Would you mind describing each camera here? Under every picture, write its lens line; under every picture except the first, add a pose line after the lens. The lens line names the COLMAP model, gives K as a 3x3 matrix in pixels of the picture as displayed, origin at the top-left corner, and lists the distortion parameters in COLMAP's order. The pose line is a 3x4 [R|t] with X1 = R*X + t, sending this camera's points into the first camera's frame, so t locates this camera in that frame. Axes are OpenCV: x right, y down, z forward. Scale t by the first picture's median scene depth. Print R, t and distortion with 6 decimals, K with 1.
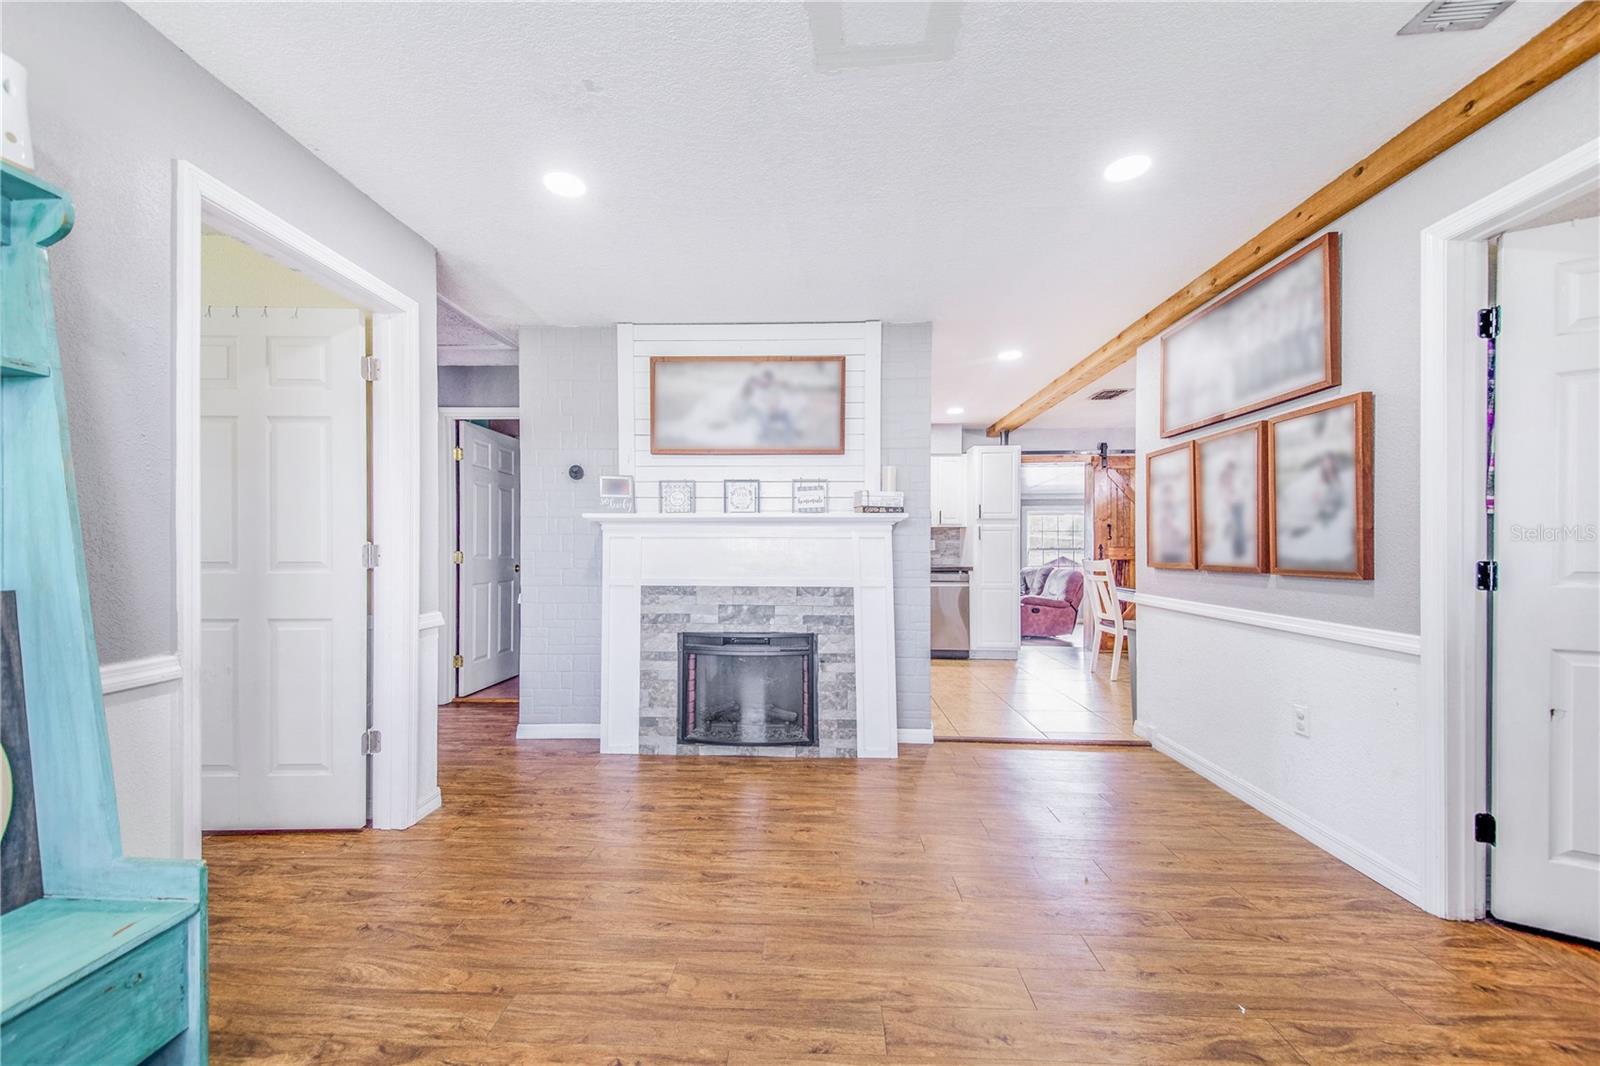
lens RADIAL K [[583.8, 0, 805.6], [0, 583.8, 549.7], [0, 0, 1]] dist [0.002091, -0.000044]
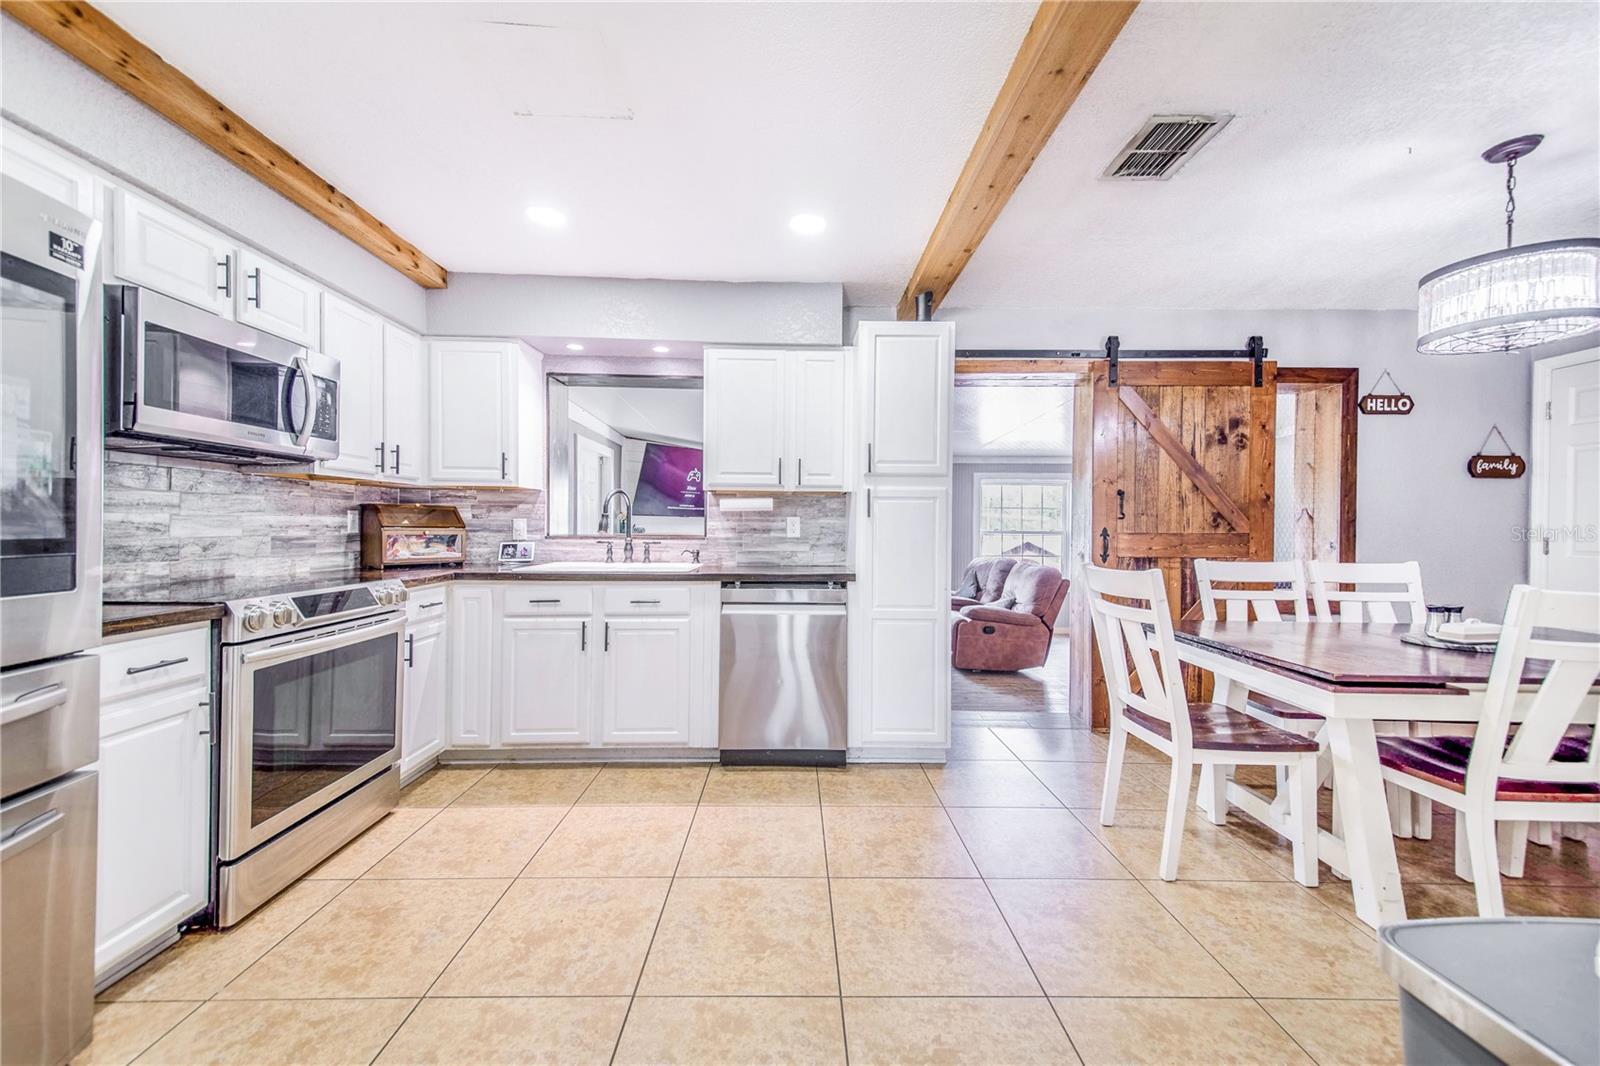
lens RADIAL K [[625.2, 0, 800.0], [0, 625.2, 533.0], [0, 0, 1]] dist [0.000227, -0.000148]
pose [[0.997432, 0.005164, 0.071434, 0.187325], [-0.005894, 0.999933, 0.010009, -0.008573], [-0.071377, -0.010405, 0.997395, 0.451950]]
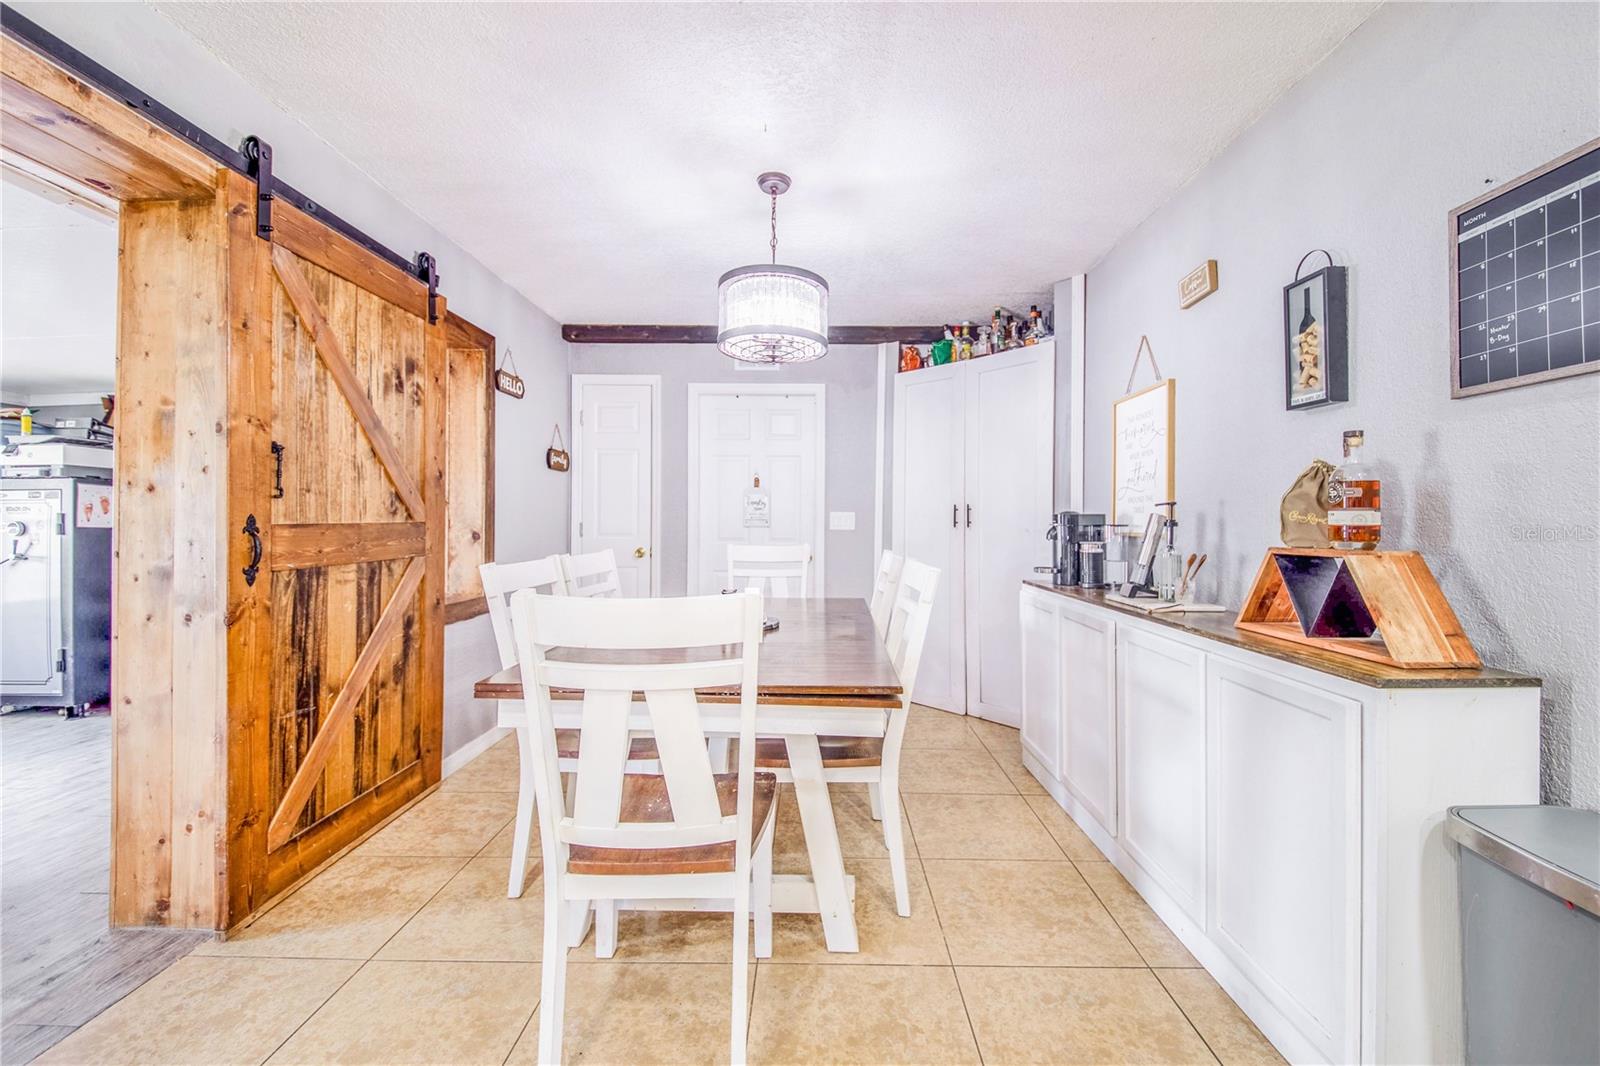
lens RADIAL K [[631.7, 0, 823.6], [0, 631.7, 519.3], [0, 0, 1]] dist [0.000035, -0.000178]
pose [[-0.049086, -0.001160, 0.998794, 0.206131], [-0.002748, 0.999996, 0.001027, -0.008291], [-0.998791, -0.002694, -0.049089, 0.755389]]
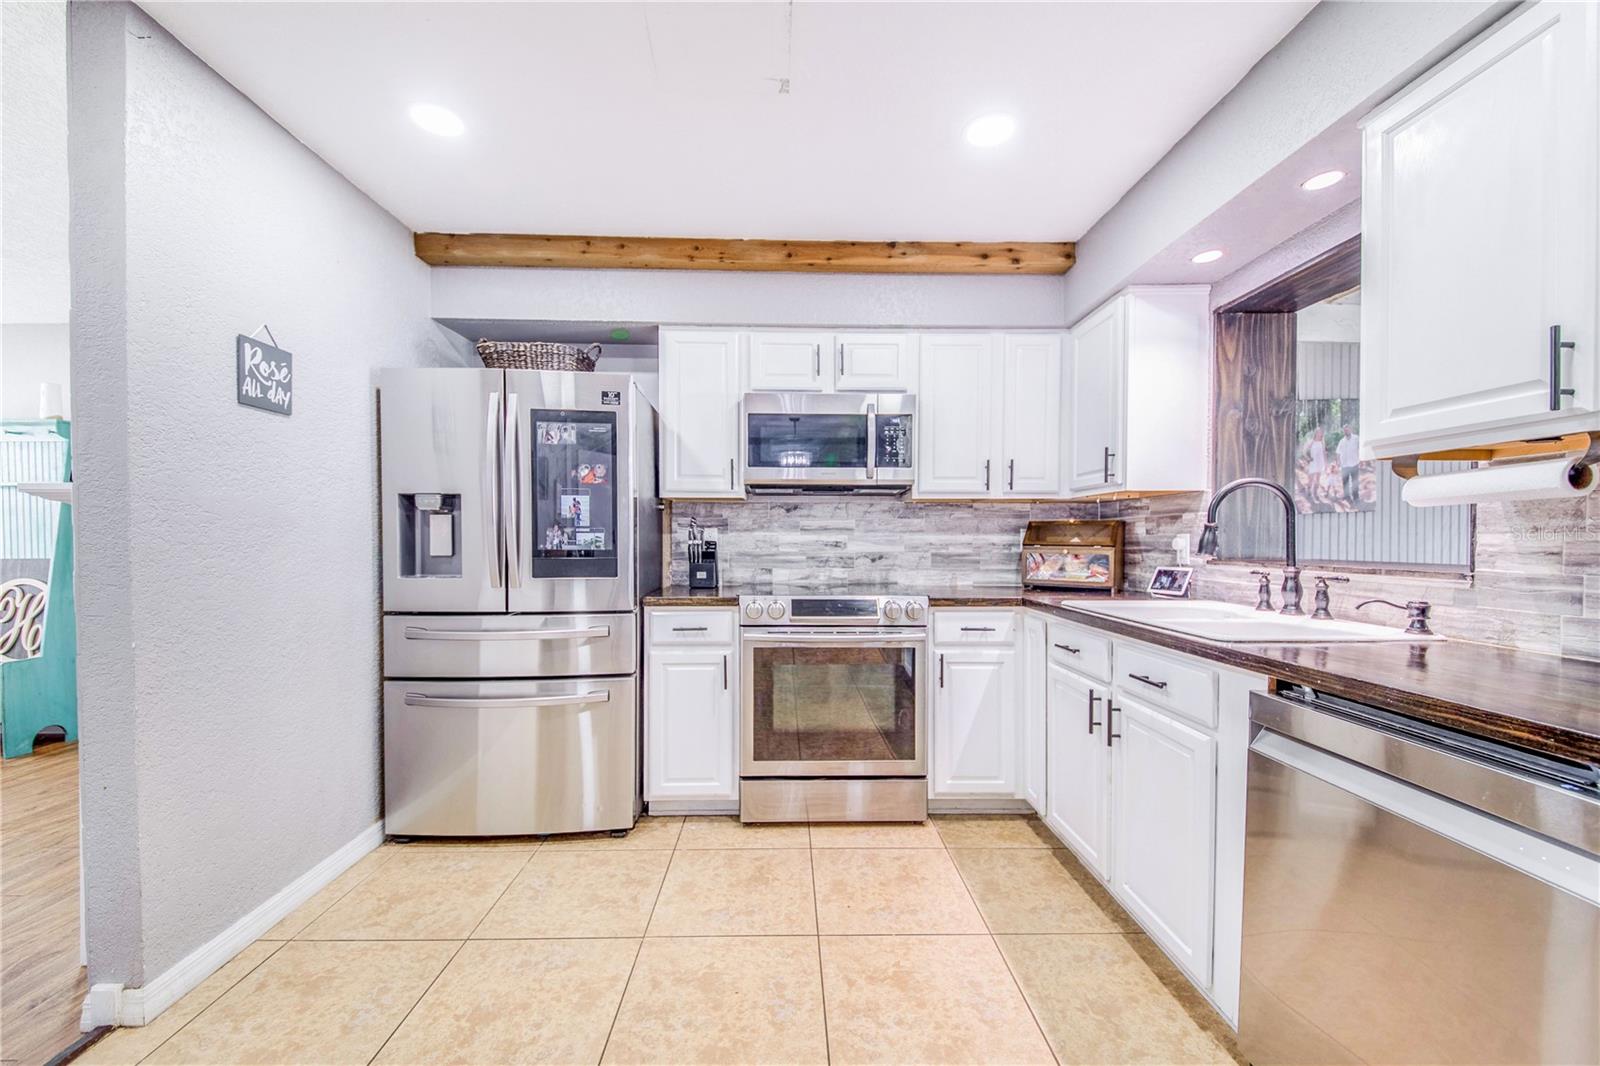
lens RADIAL K [[624.8, 0, 796.8], [0, 624.8, 549.7], [0, 0, 1]] dist [0.012360, -0.000056]
pose [[0.060630, 0.015835, -0.998035, 0.354246], [-0.004421, 0.999869, 0.015596, -0.009662], [0.998151, 0.003466, 0.060692, 0.756638]]
